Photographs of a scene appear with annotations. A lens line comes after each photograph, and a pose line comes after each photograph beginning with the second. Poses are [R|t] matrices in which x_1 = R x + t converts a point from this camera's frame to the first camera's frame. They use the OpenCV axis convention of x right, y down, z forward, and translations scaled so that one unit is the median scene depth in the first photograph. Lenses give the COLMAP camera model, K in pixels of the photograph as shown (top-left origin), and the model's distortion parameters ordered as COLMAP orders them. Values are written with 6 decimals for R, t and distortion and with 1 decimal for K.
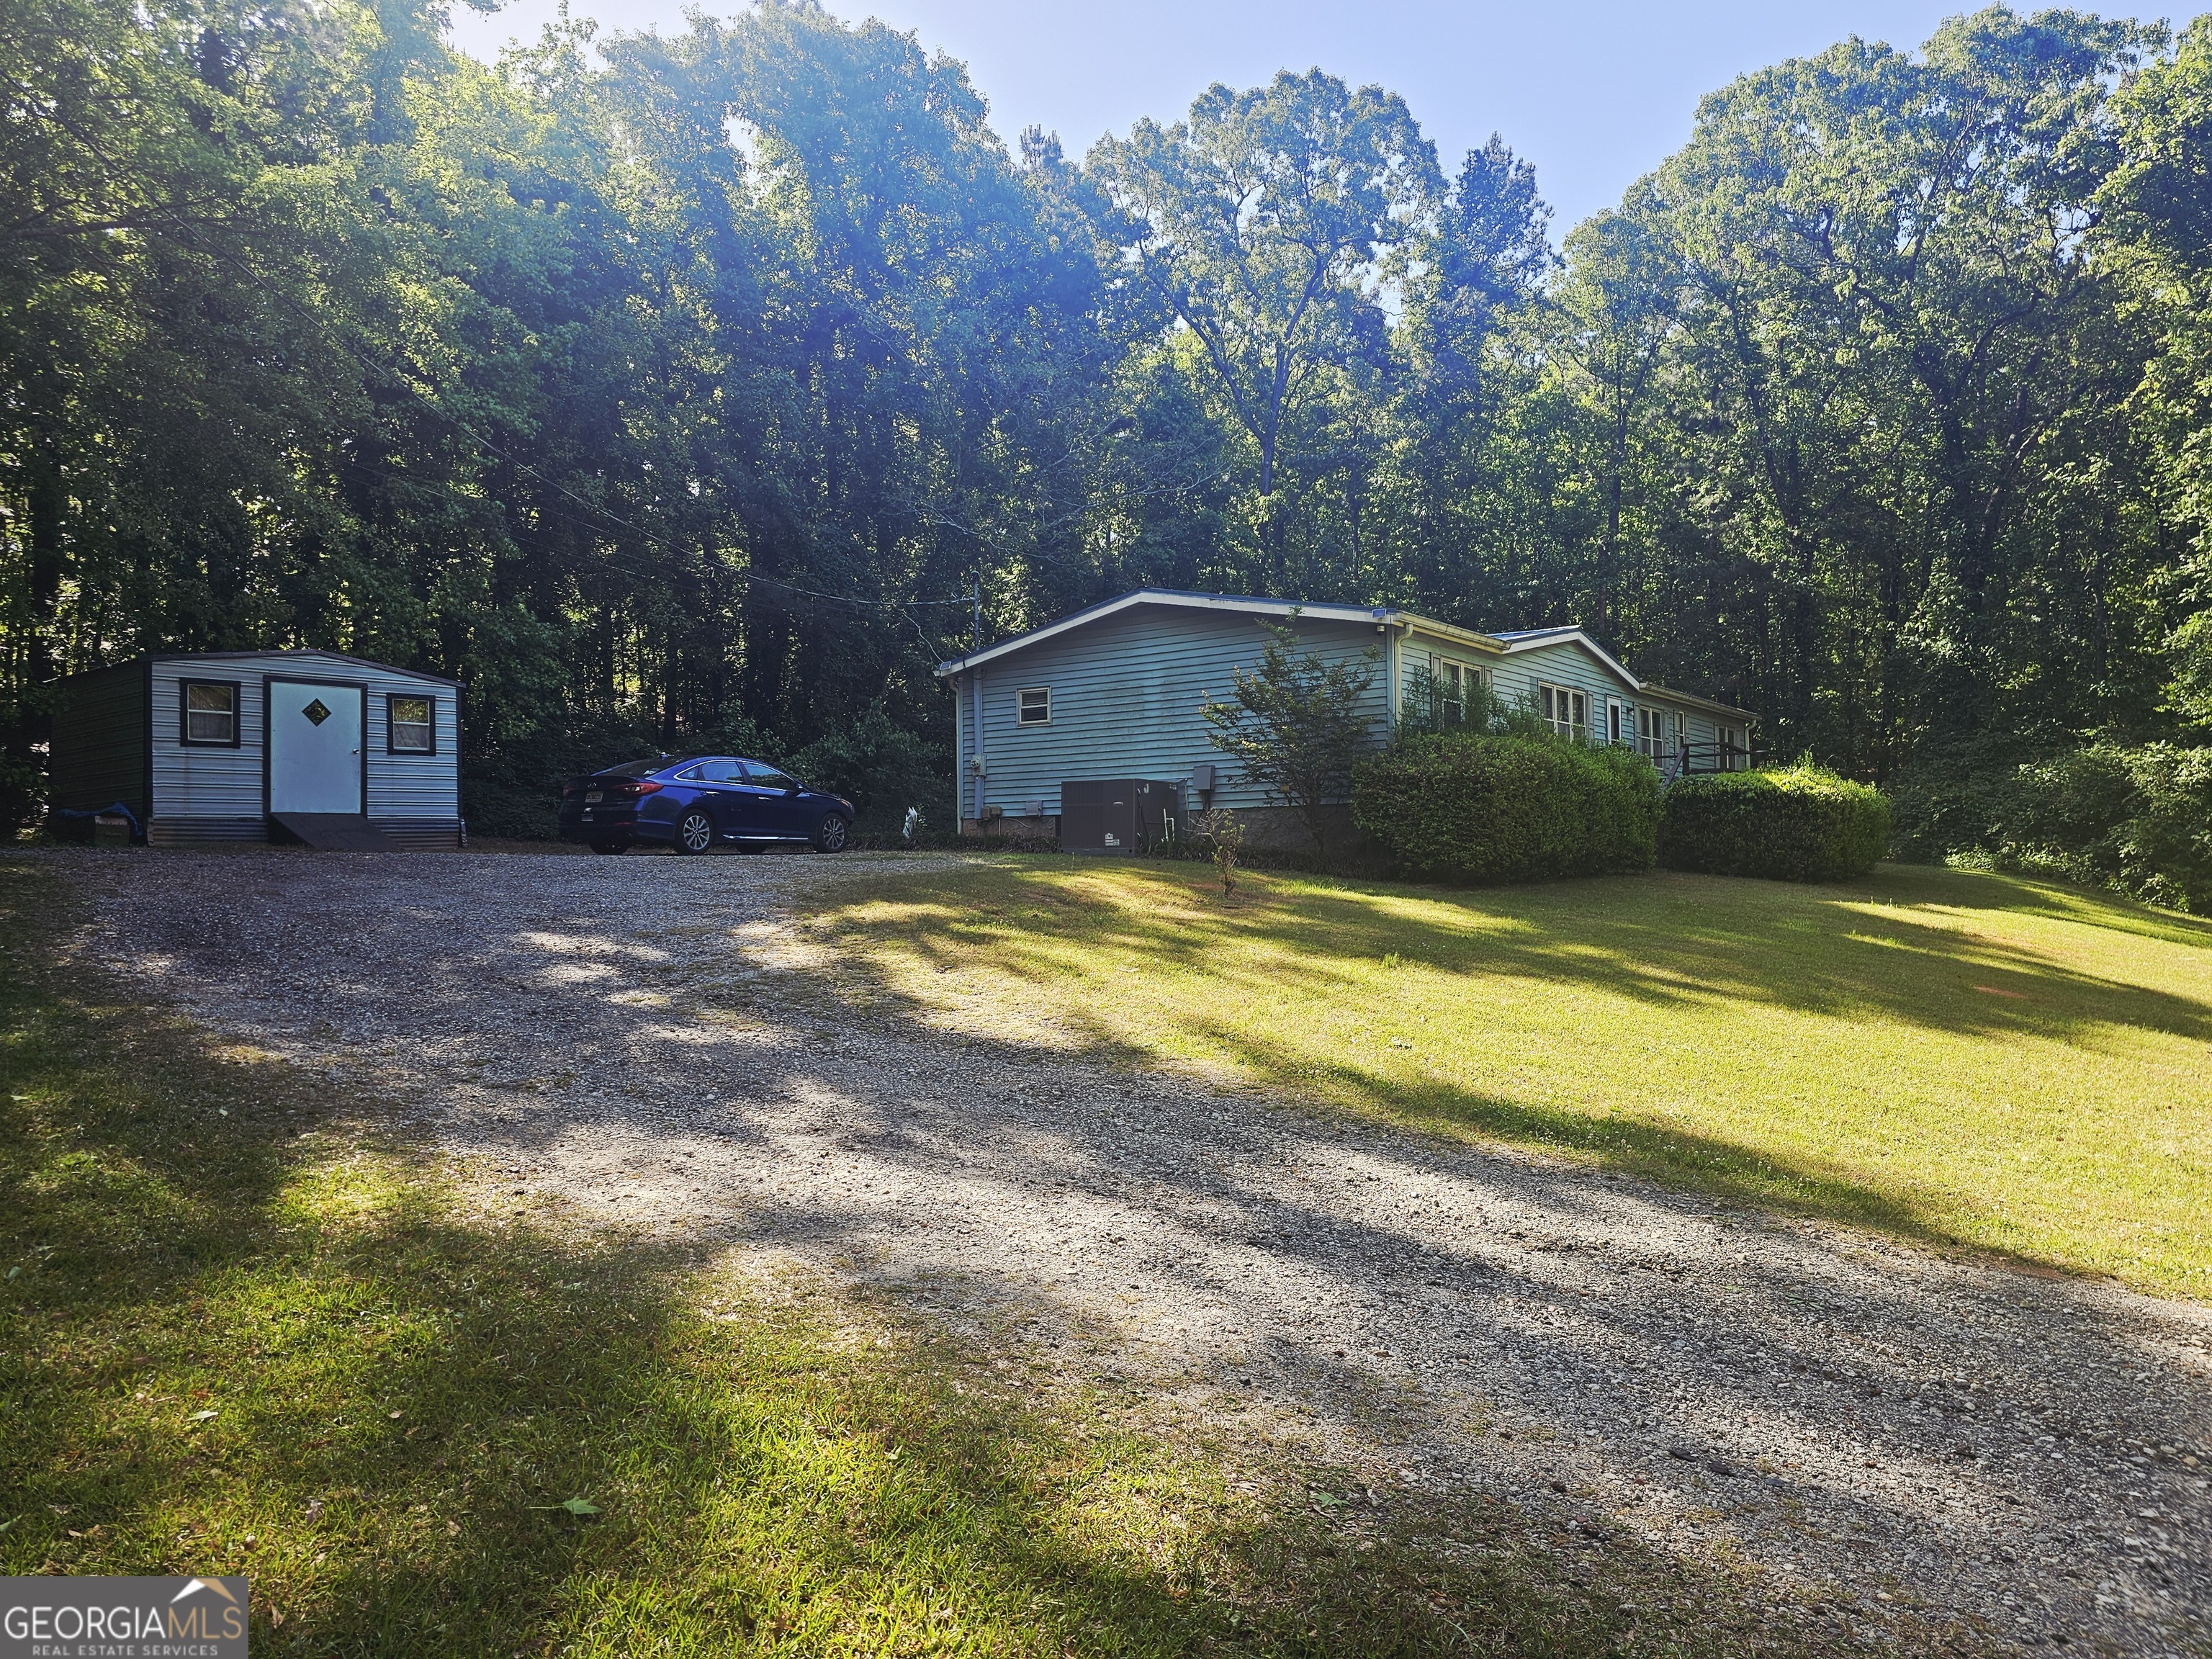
lens RADIAL K [[1484.4, 0, 1112.6], [0, 1484.4, 800.1], [0, 0, 1]] dist [0.055405, -0.047454]
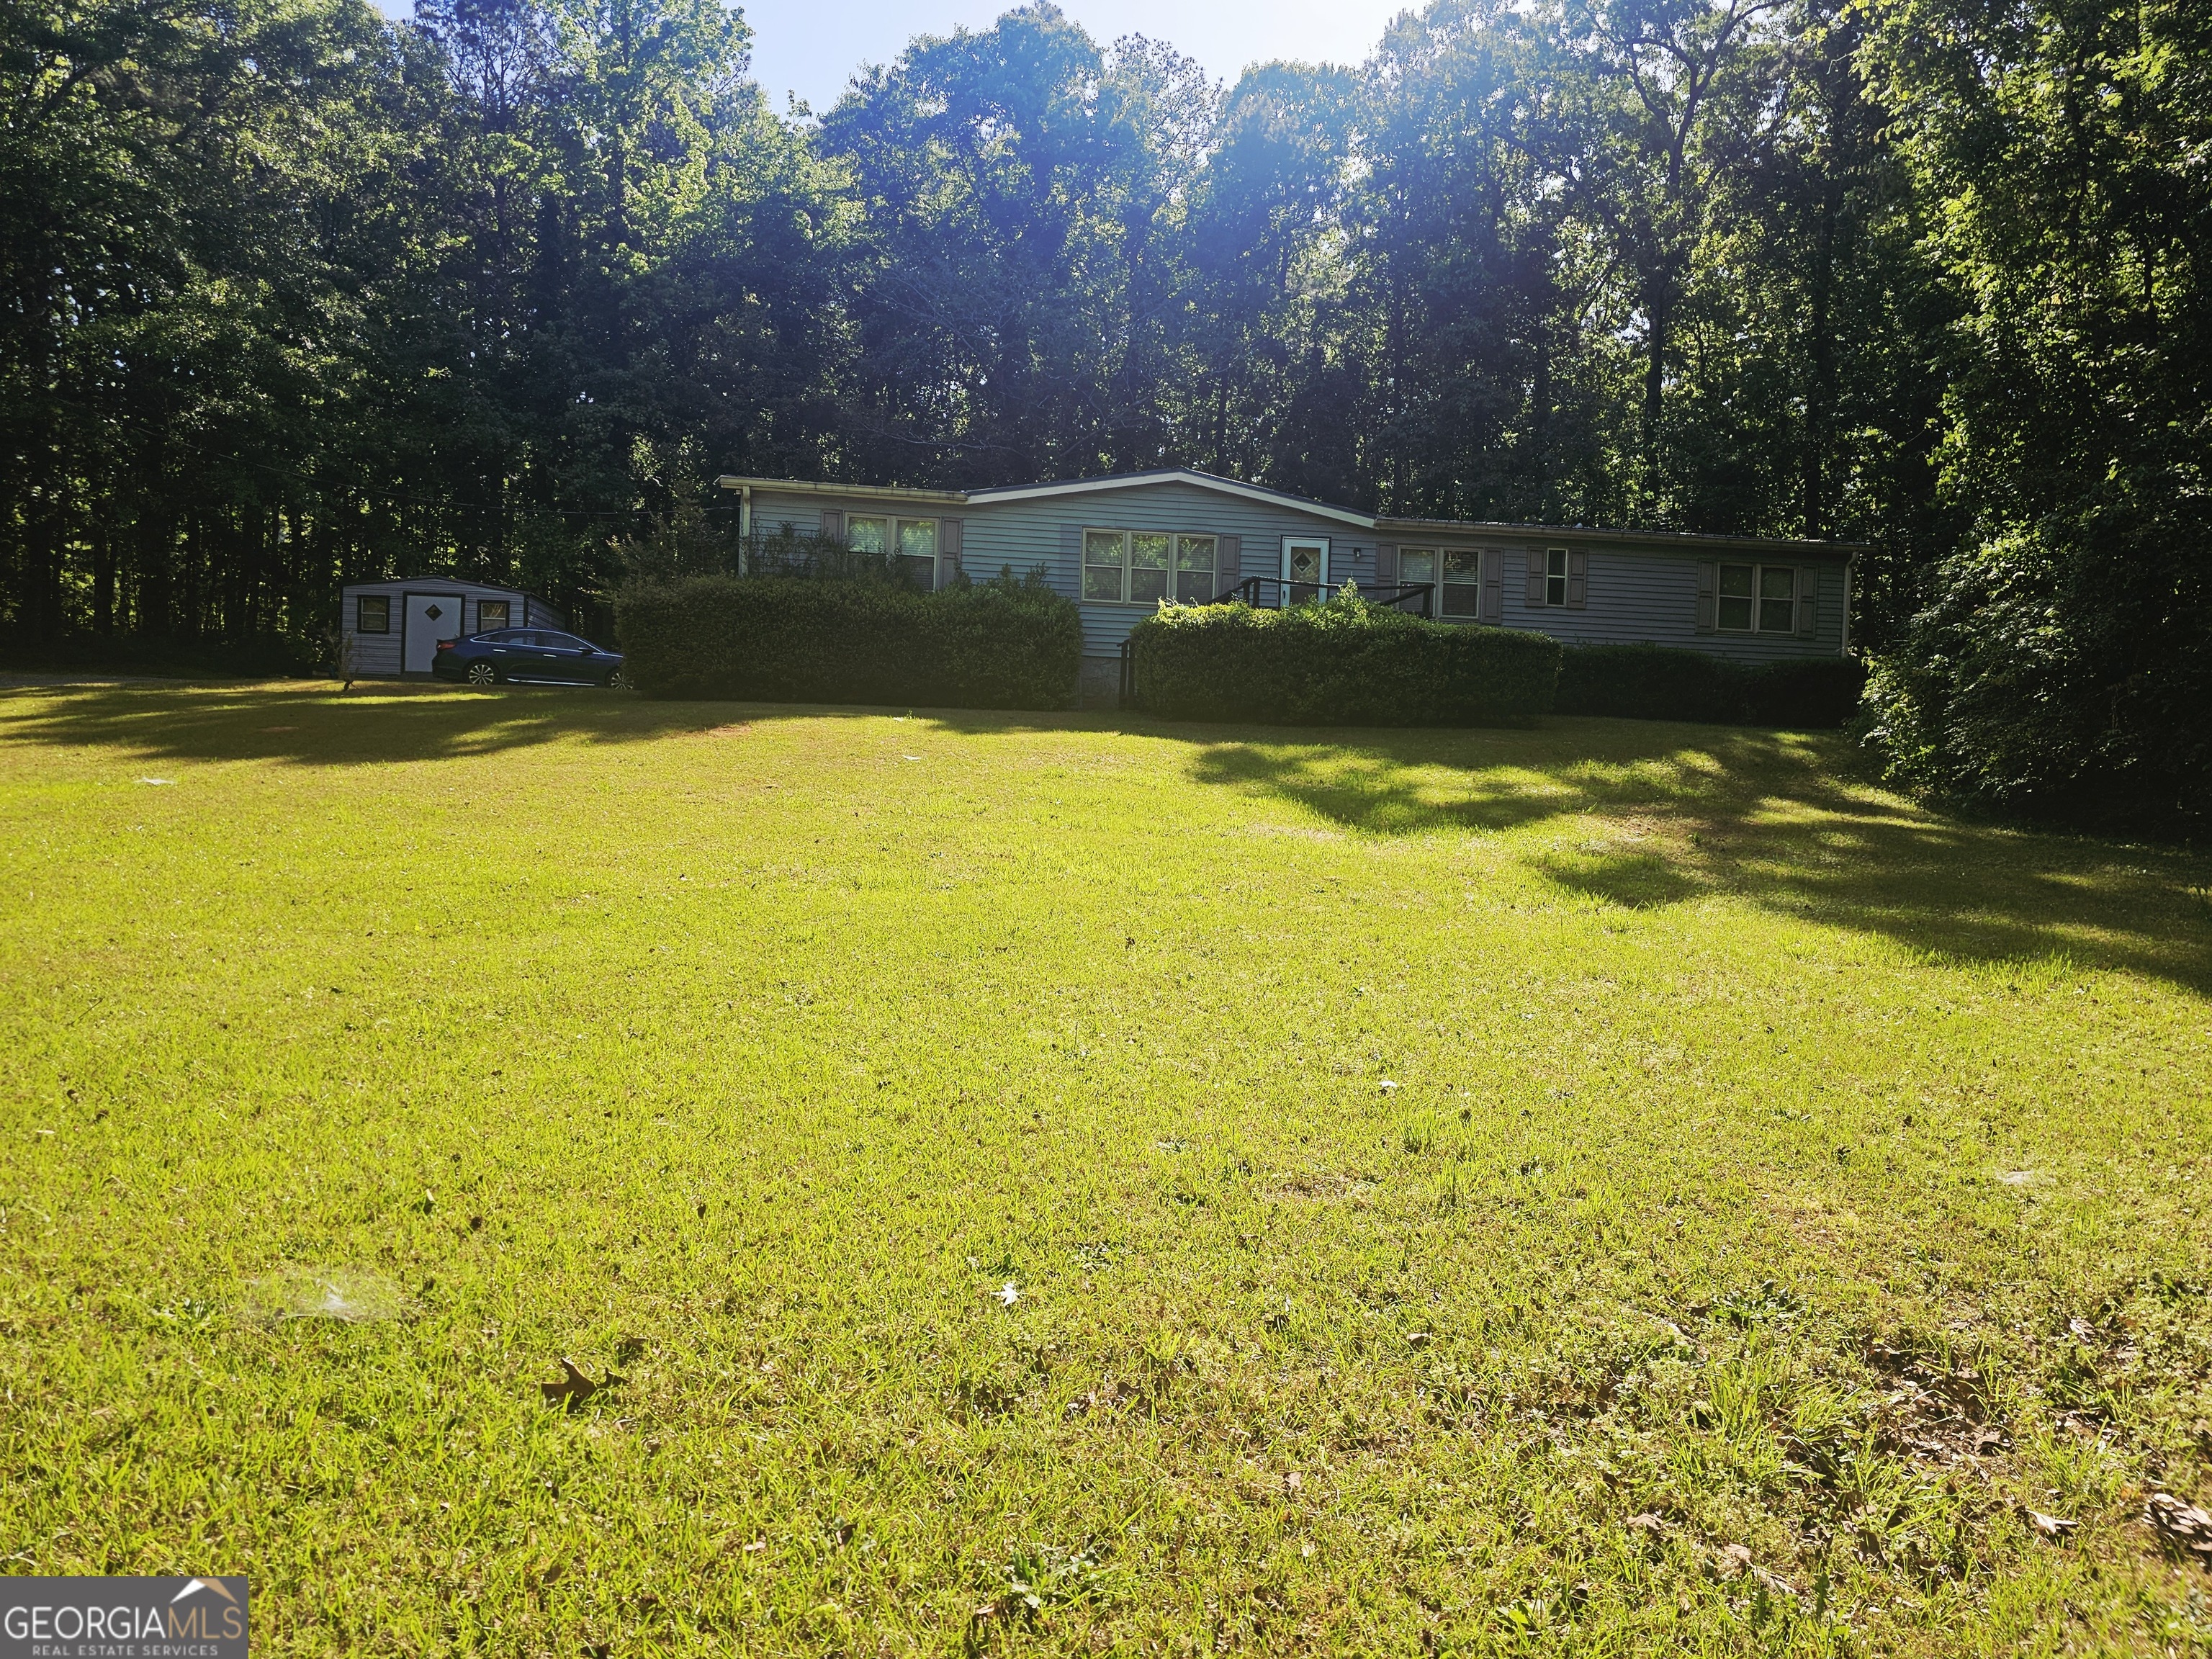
lens RADIAL K [[1484.4, 0, 1118.4], [0, 1484.4, 822.9], [0, 0, 1]] dist [0.055405, -0.047454]
pose [[0.691944, 0.046979, -0.720421, 0.919114], [-0.015067, 0.998603, 0.050648, 0.060635], [0.721794, -0.024191, 0.691685, 0.277602]]
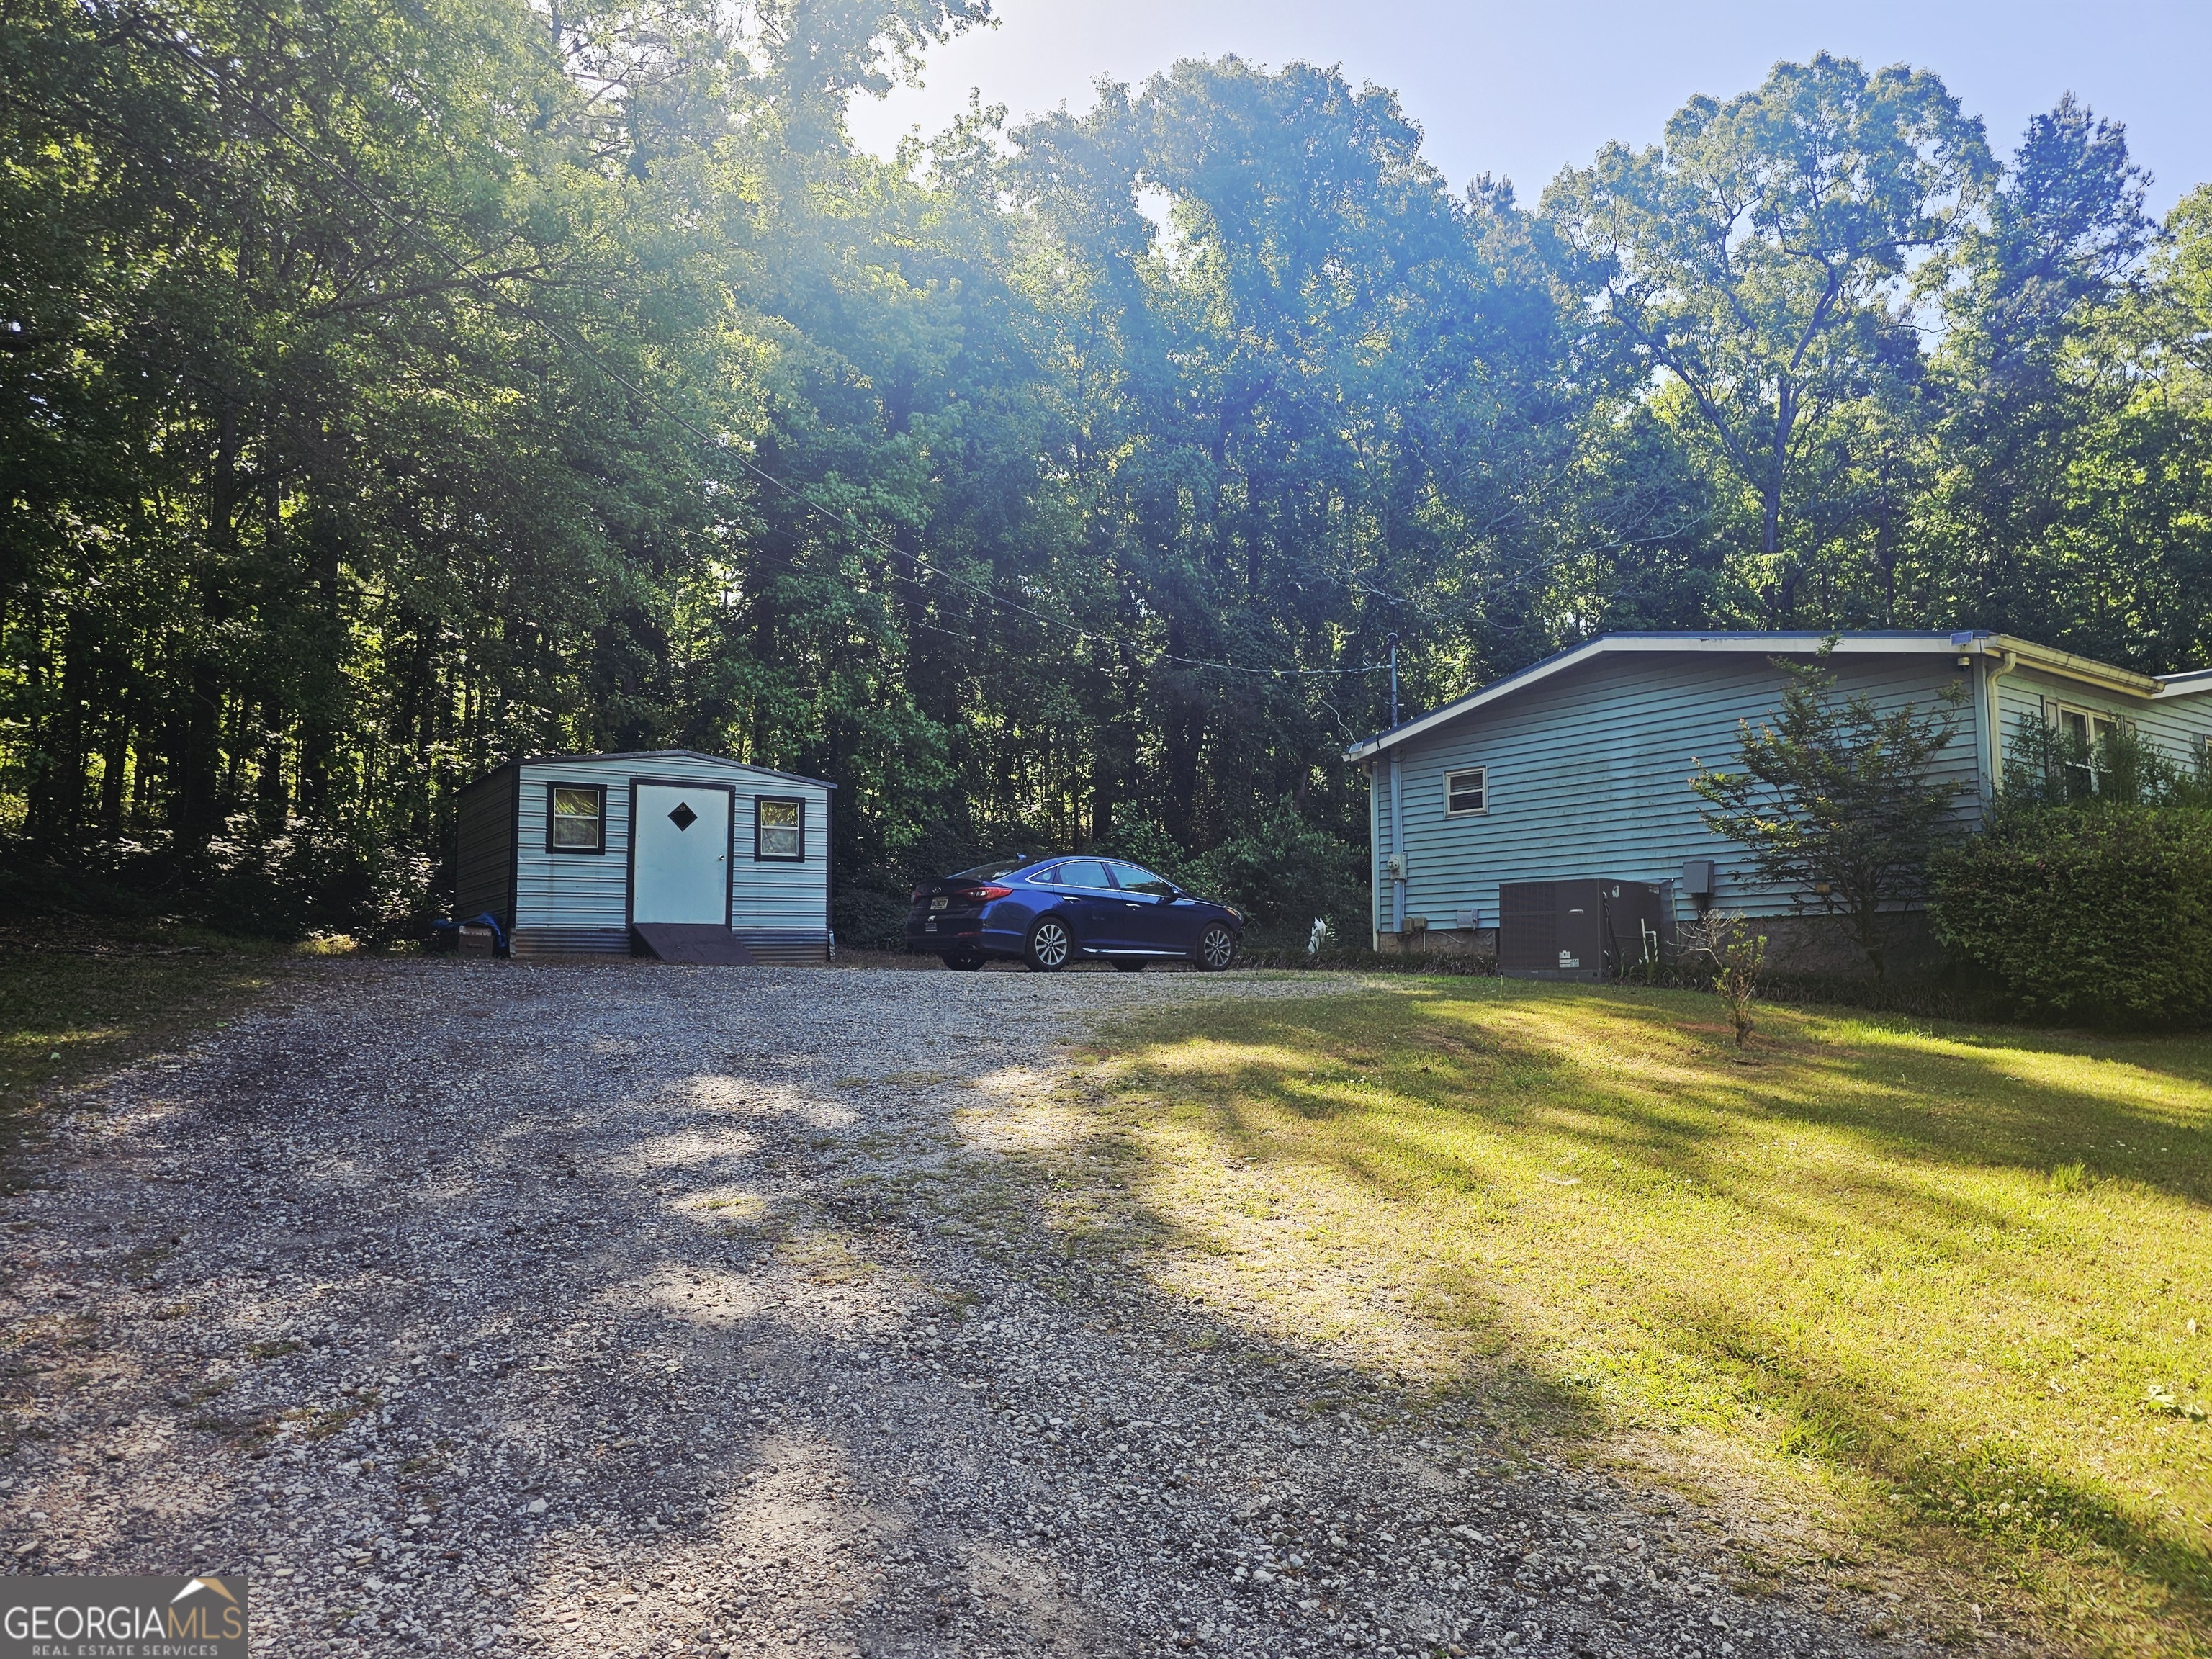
lens RADIAL K [[1484.4, 0, 1114.1], [0, 1484.4, 830.2], [0, 0, 1]] dist [0.055405, -0.047454]
pose [[0.951953, -0.019624, -0.305616, 0.009164], [0.001212, 0.998178, -0.060319, 0.005084], [0.306243, 0.057050, 0.950242, 0.144270]]
